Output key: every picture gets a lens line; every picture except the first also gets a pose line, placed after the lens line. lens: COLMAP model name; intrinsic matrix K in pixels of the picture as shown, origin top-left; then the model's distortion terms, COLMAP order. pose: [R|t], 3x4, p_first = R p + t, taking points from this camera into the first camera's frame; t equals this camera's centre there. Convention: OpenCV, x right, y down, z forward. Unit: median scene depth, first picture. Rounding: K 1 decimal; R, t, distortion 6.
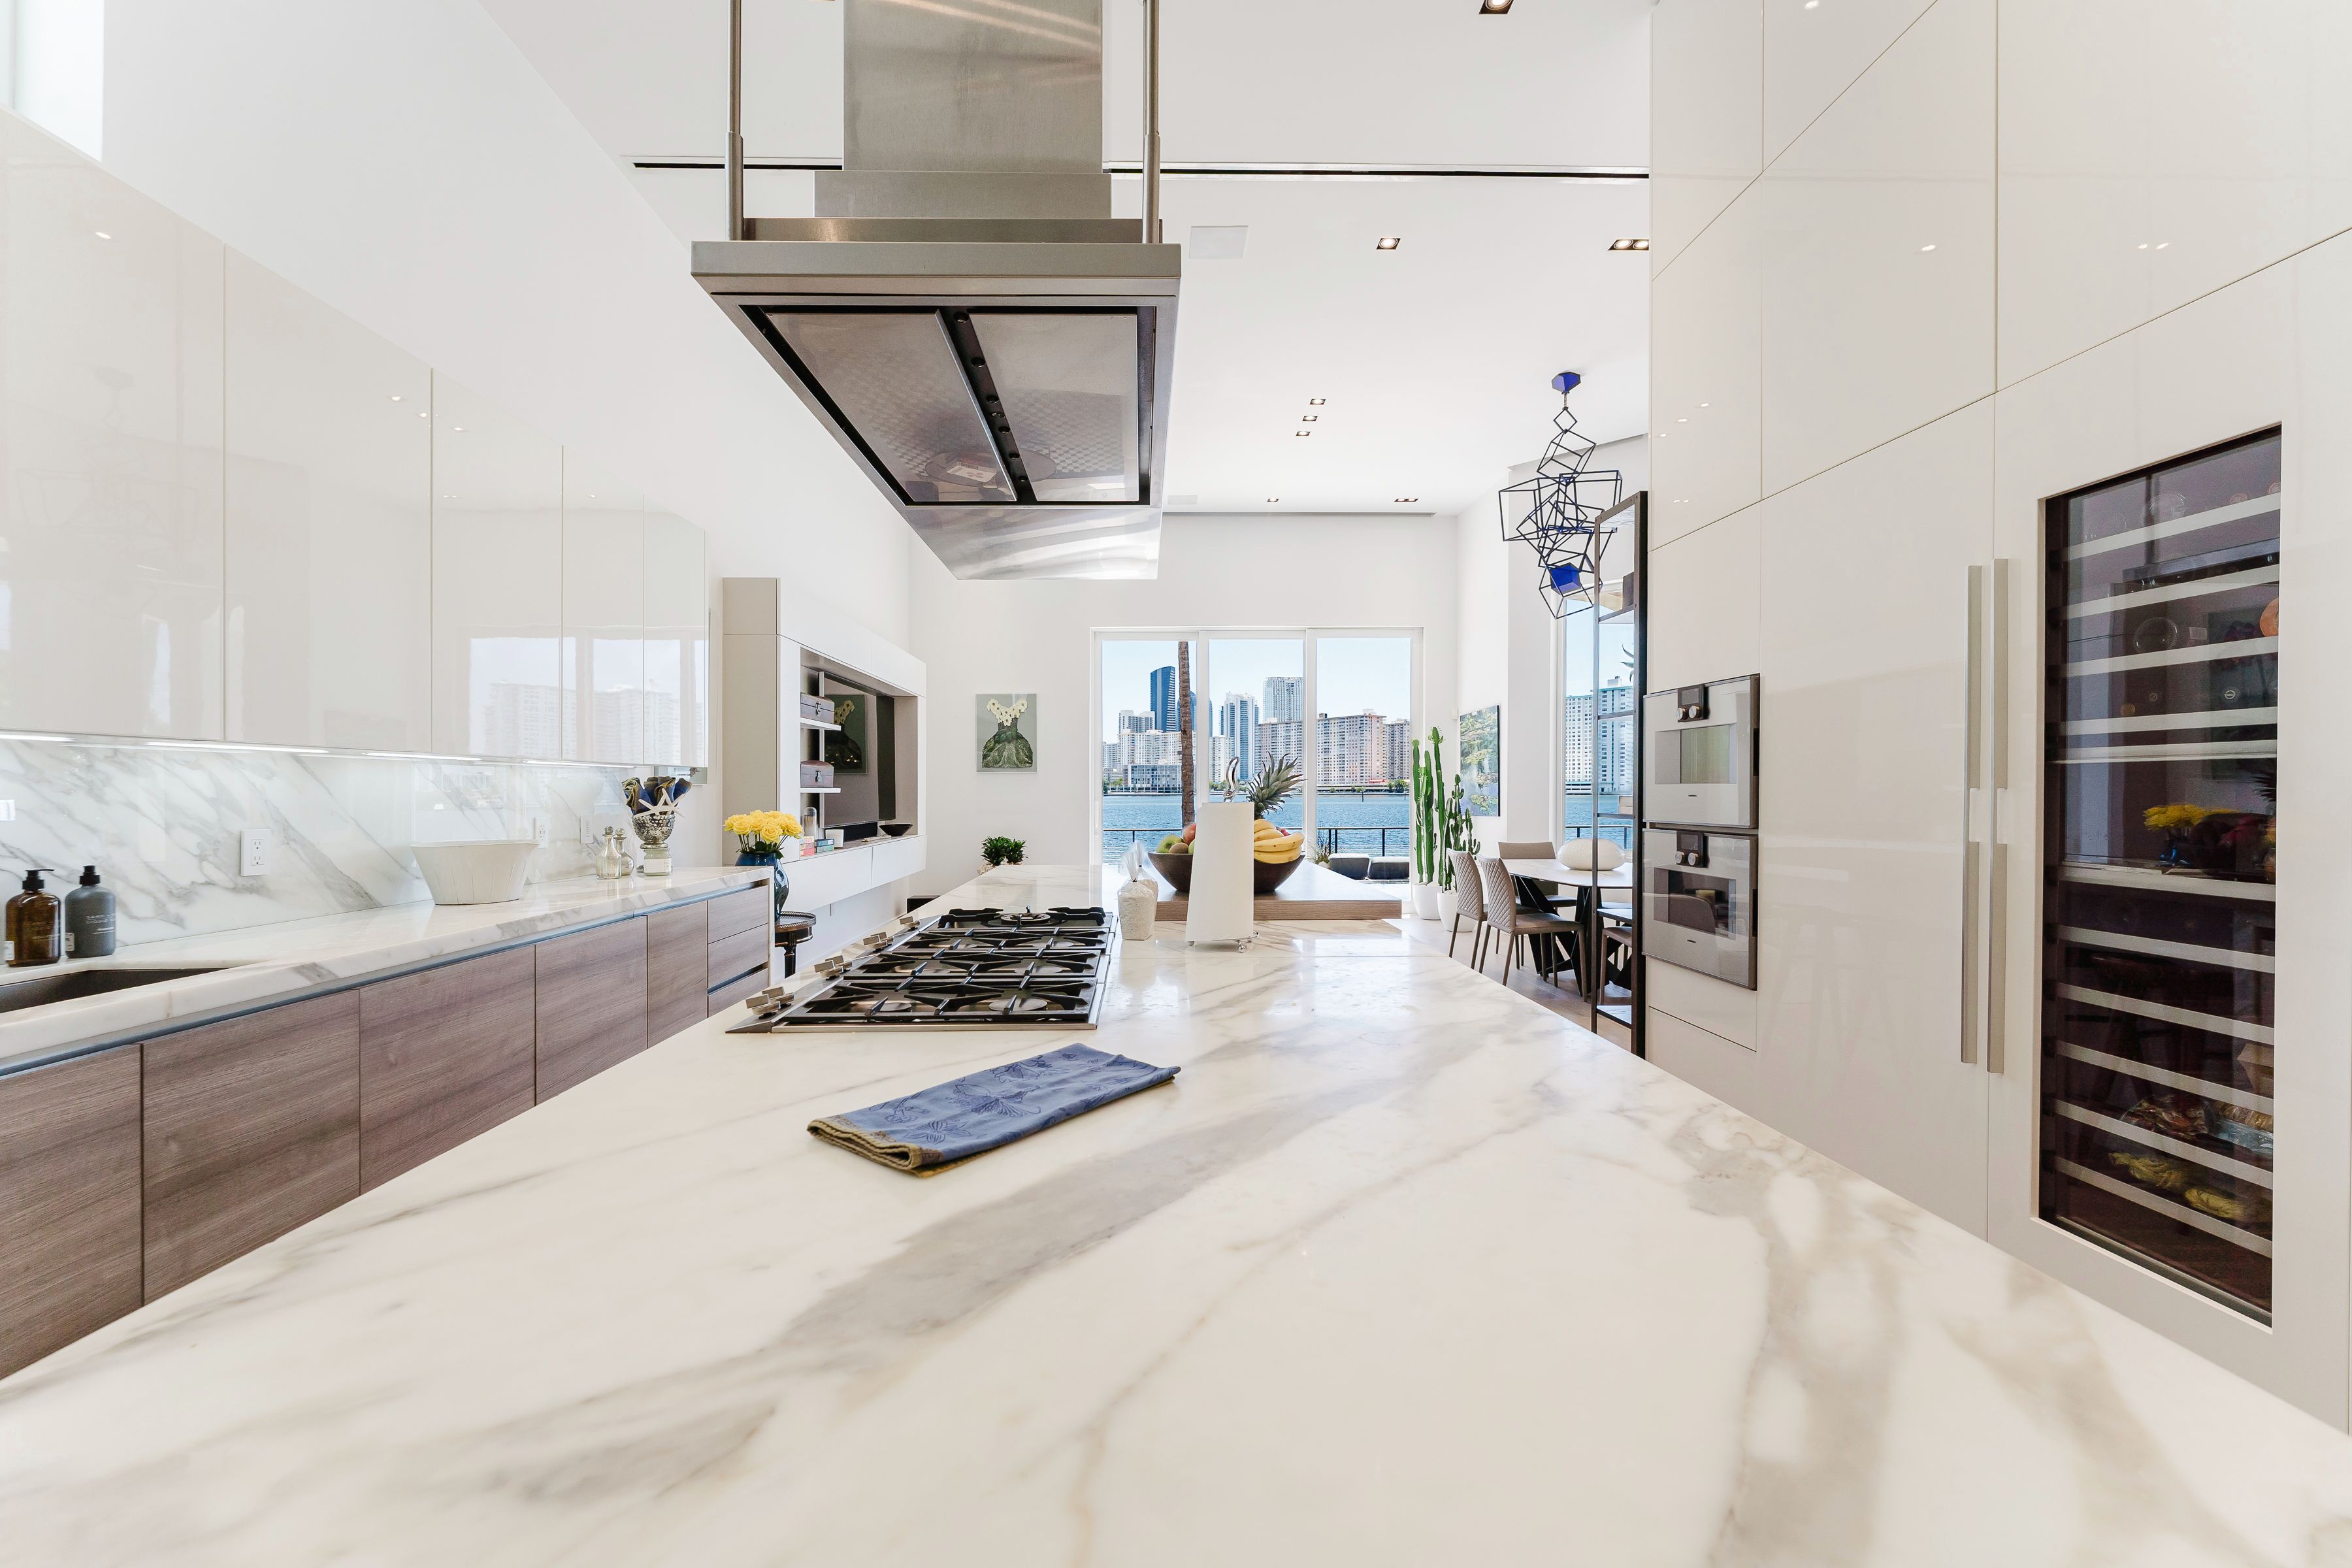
lens RADIAL K [[949.8, 0, 1161.7], [0, 949.8, 831.1], [0, 0, 1]] dist [-0.001340, -0.000613]
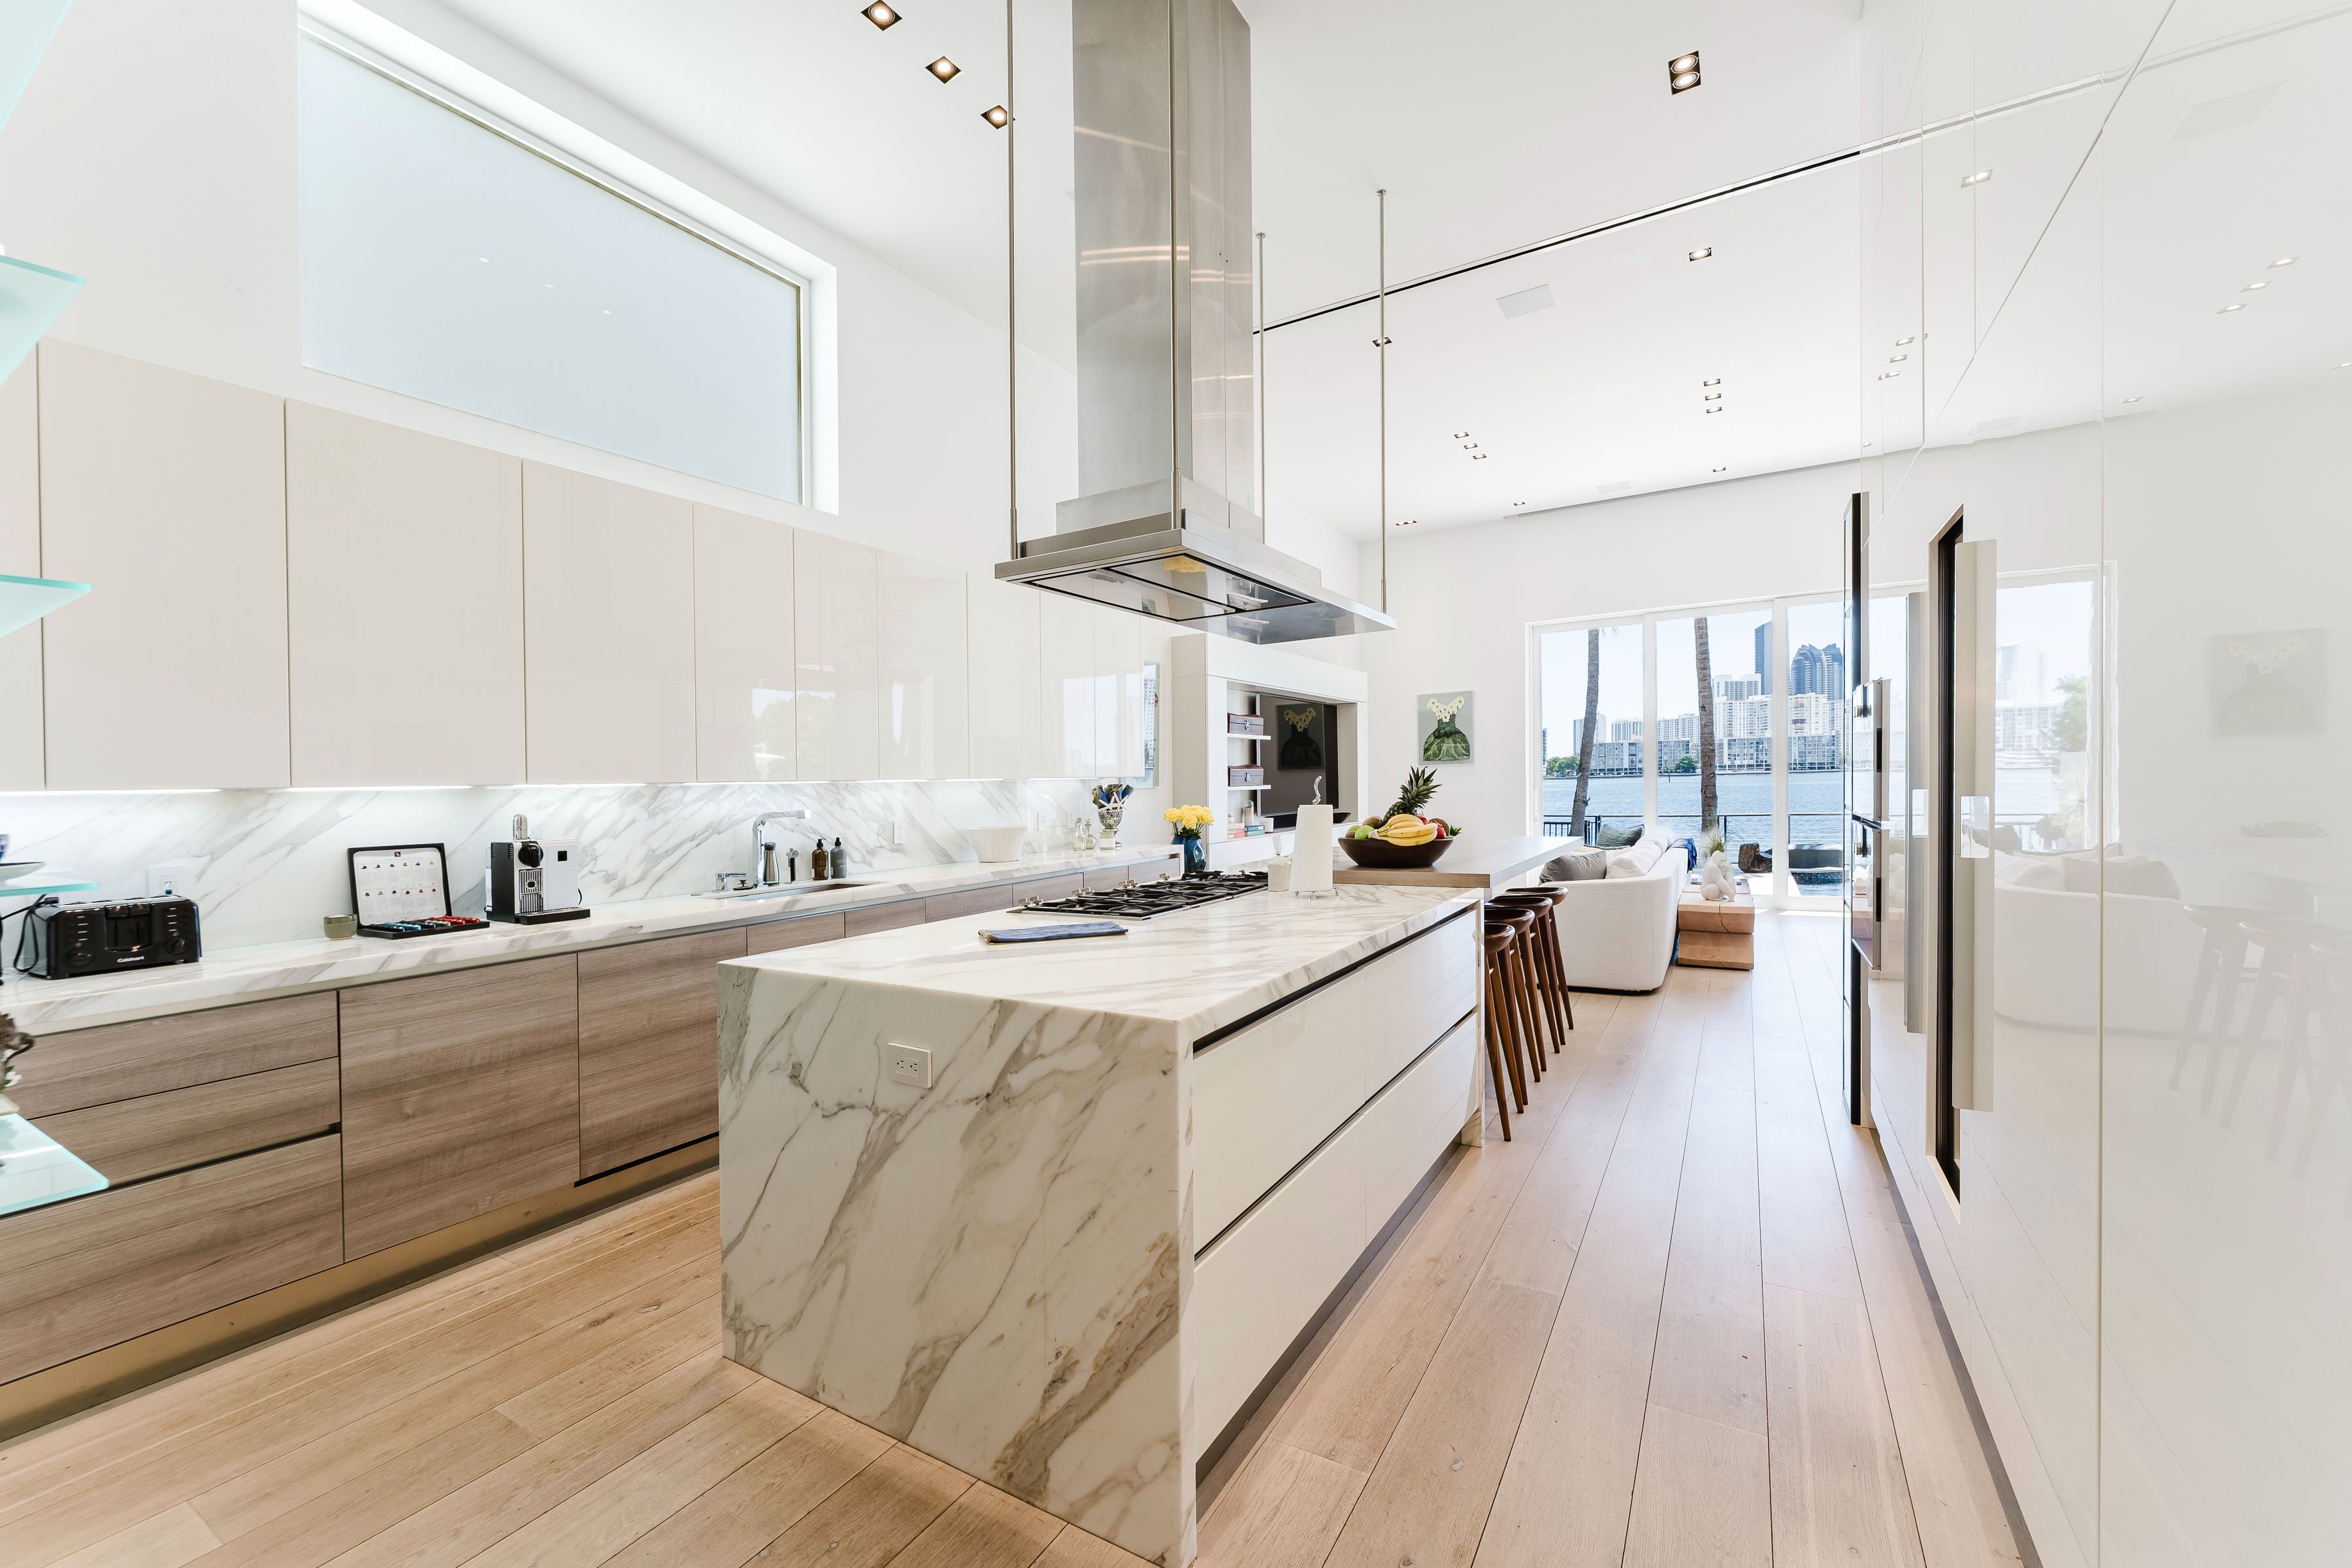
lens RADIAL K [[949.8, 0, 1161.7], [0, 949.8, 831.1], [0, 0, 1]] dist [-0.001340, -0.000613]
pose [[0.843281, 0.005962, -0.537439, 0.351963], [0.002313, 0.999889, 0.014721, -0.004671], [0.537468, -0.013657, 0.843174, -0.234553]]
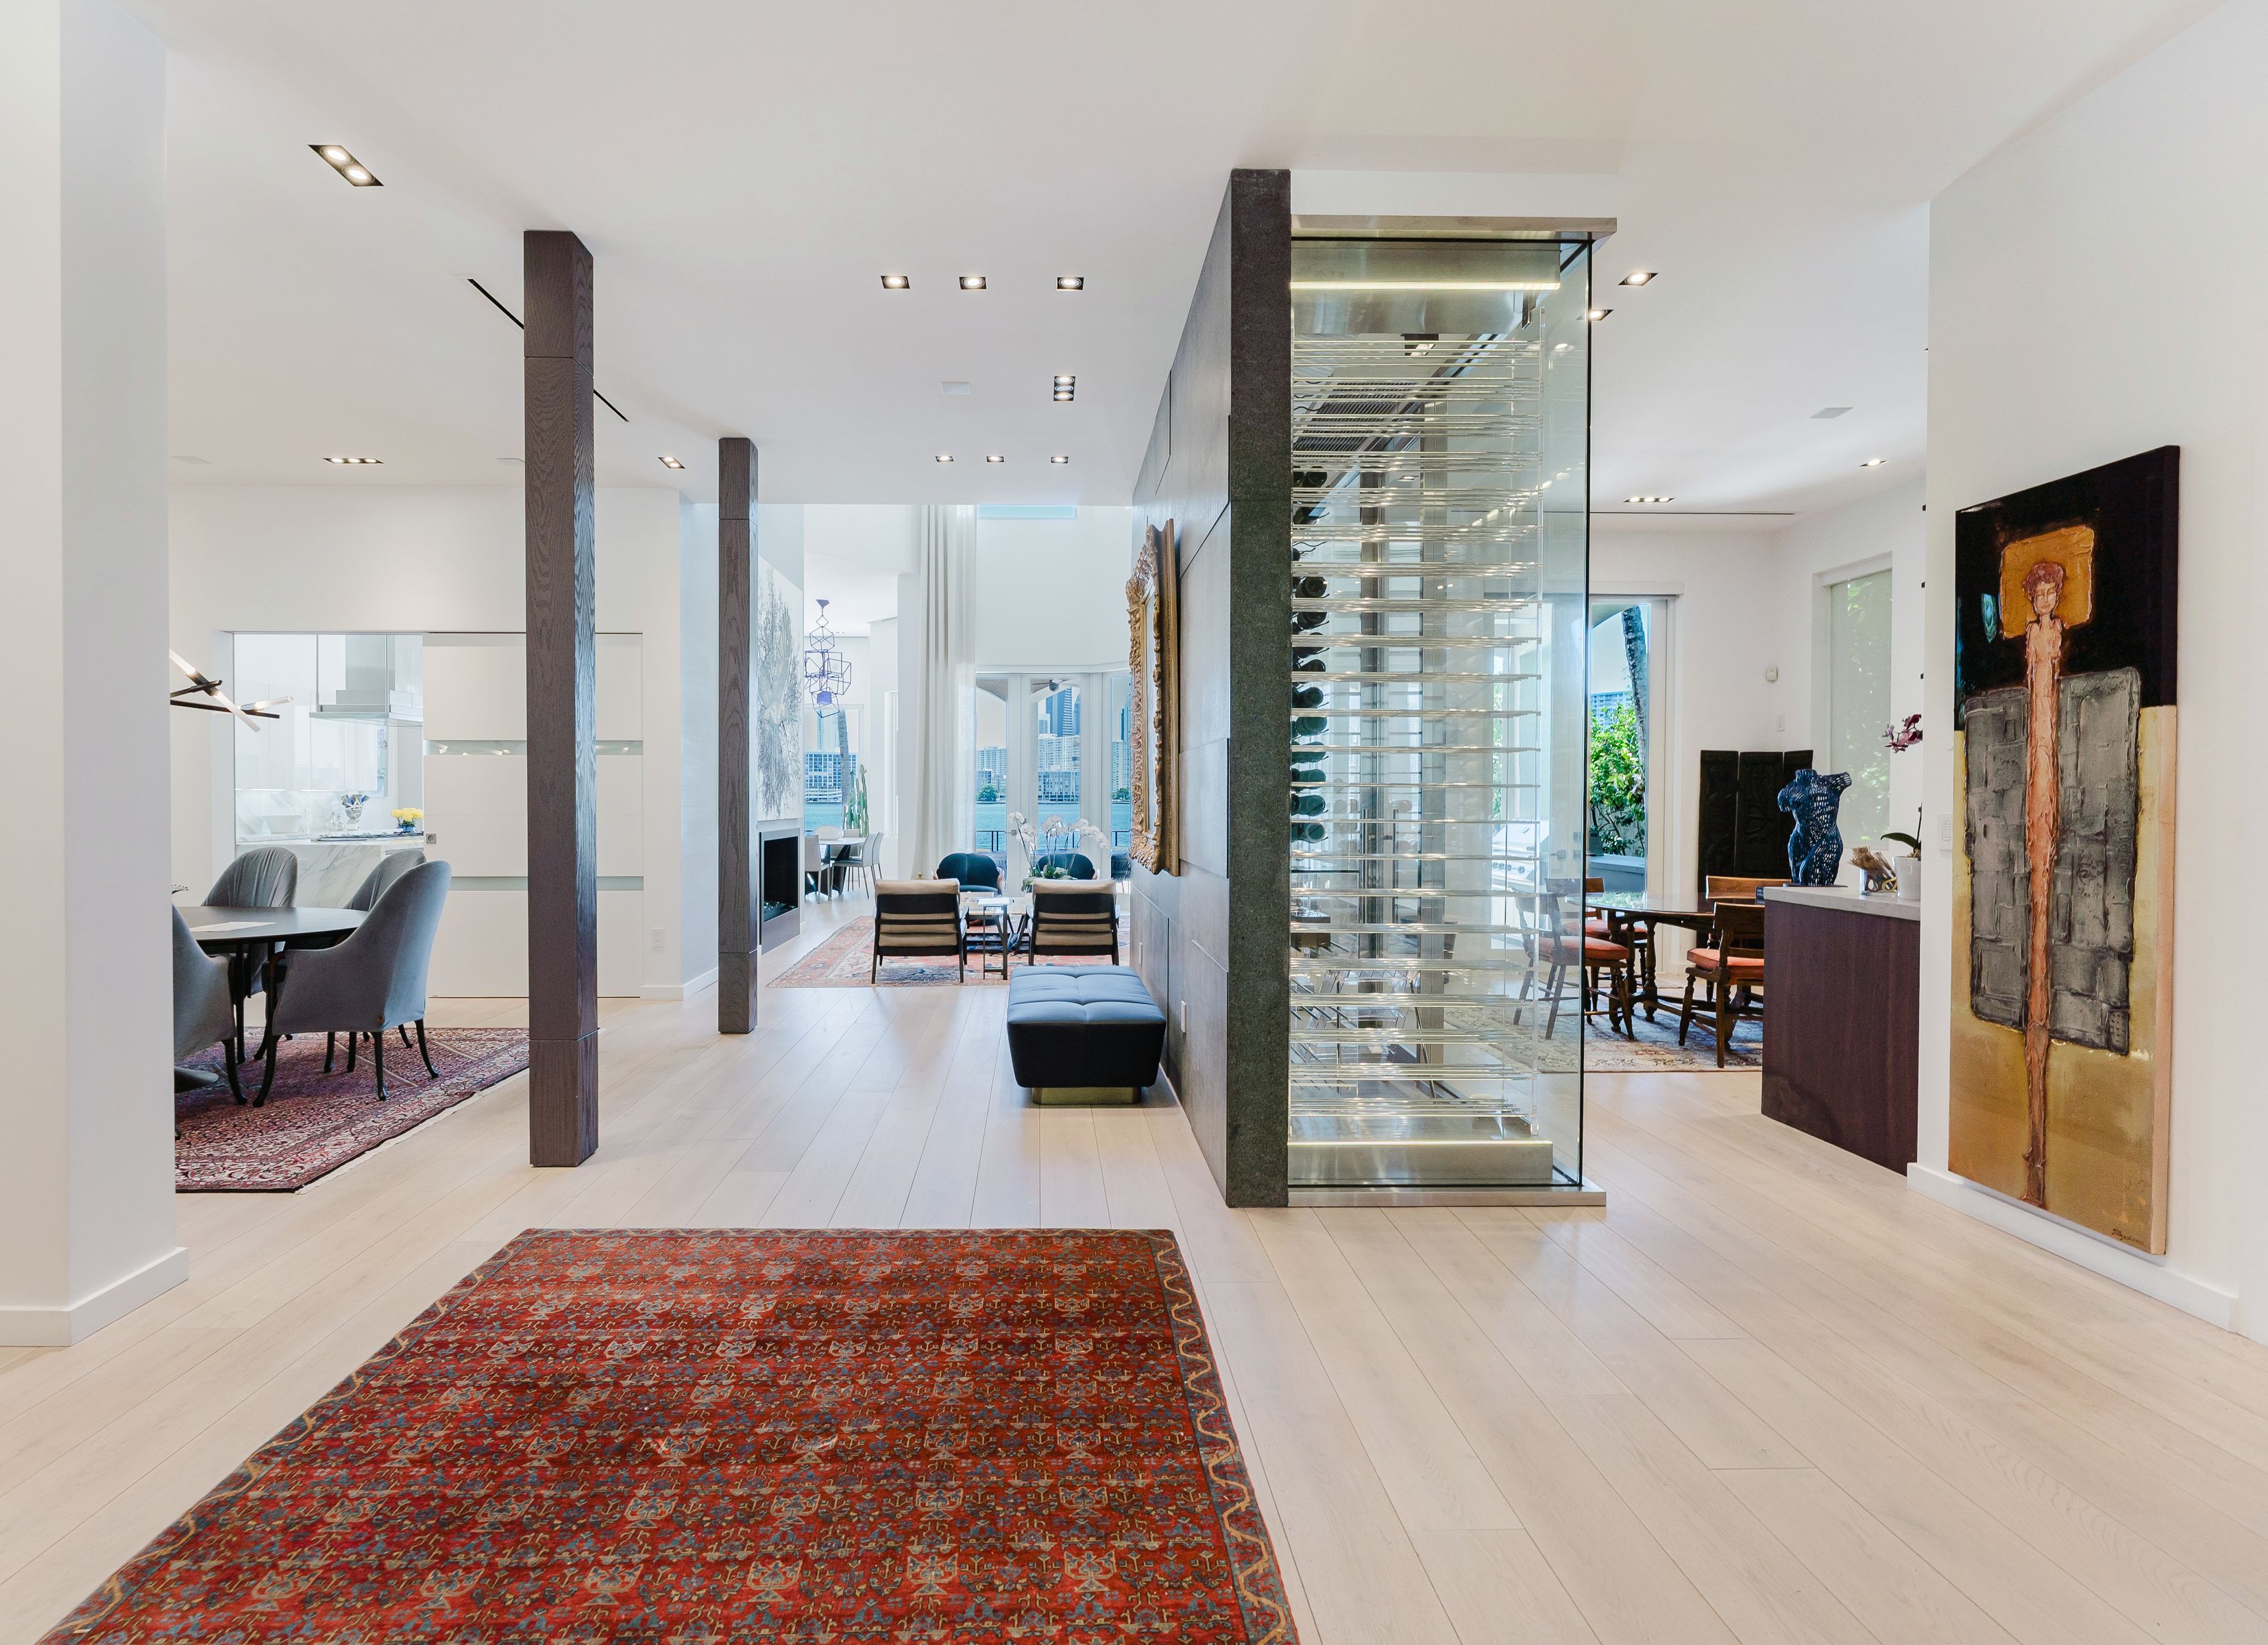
lens RADIAL K [[941.7, 0, 1005.7], [0, 941.7, 836.1], [0, 0, 1]] dist [0.000308, 0.000033]
pose [[0.999994, 0.003329, -0.000938, 1.358437], [-0.003331, 0.999993, -0.001567, 0.060603], [0.000933, 0.001570, 0.999998, -1.724934]]
